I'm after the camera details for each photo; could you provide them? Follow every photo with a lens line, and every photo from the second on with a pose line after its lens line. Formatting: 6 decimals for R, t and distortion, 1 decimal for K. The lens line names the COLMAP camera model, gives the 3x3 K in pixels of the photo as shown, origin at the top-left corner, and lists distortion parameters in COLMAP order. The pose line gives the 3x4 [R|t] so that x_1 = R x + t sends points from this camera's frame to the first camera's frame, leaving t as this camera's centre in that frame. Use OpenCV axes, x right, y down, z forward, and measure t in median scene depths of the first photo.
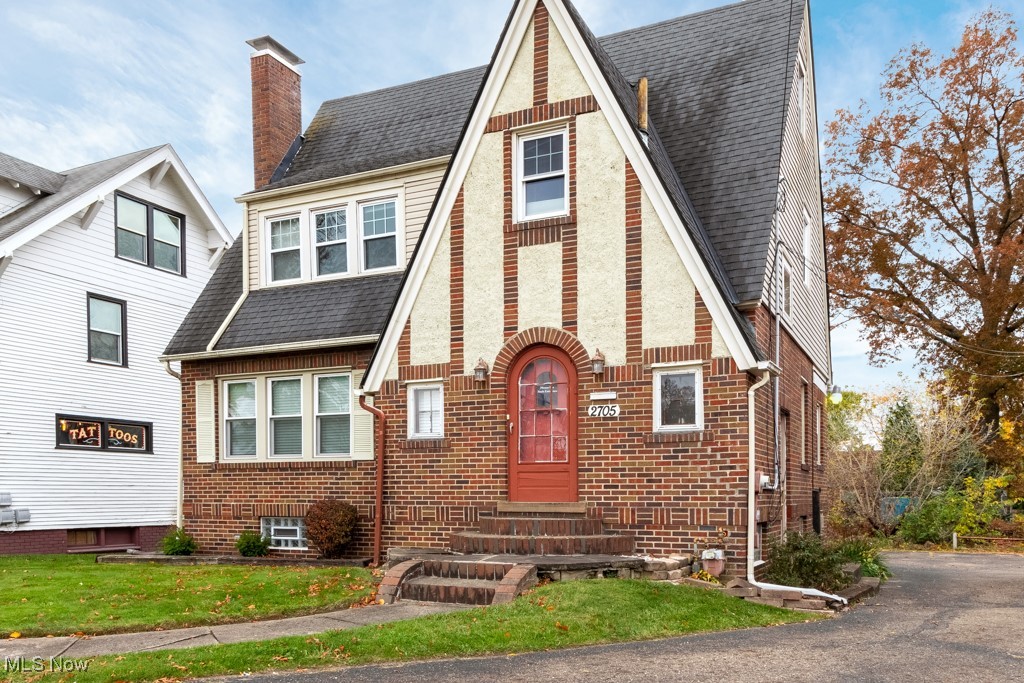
lens RADIAL K [[756.4, 0, 437.6], [0, 756.4, 421.0], [0, 0, 1]] dist [0.005405, -0.000306]
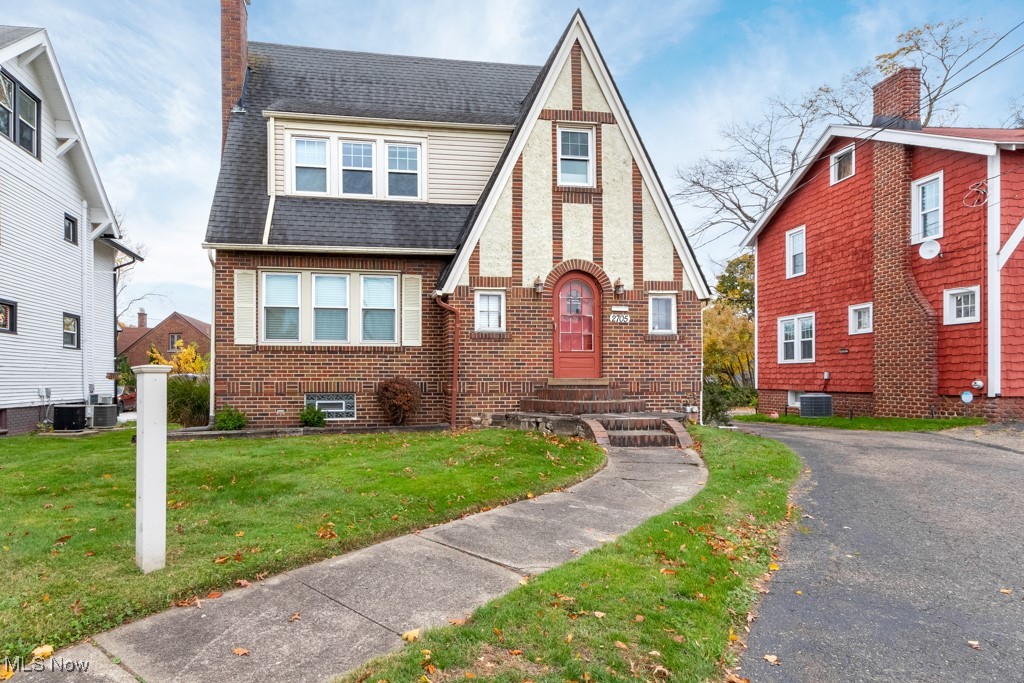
lens RADIAL K [[562.4, 0, 387.6], [0, 562.4, 311.9], [0, 0, 1]] dist [0.009181, -0.003105]
pose [[0.849935, 0.059839, 0.523479, -0.711284], [-0.049141, 0.998202, -0.034319, 0.032494], [-0.524592, 0.003444, 0.851347, 0.248590]]
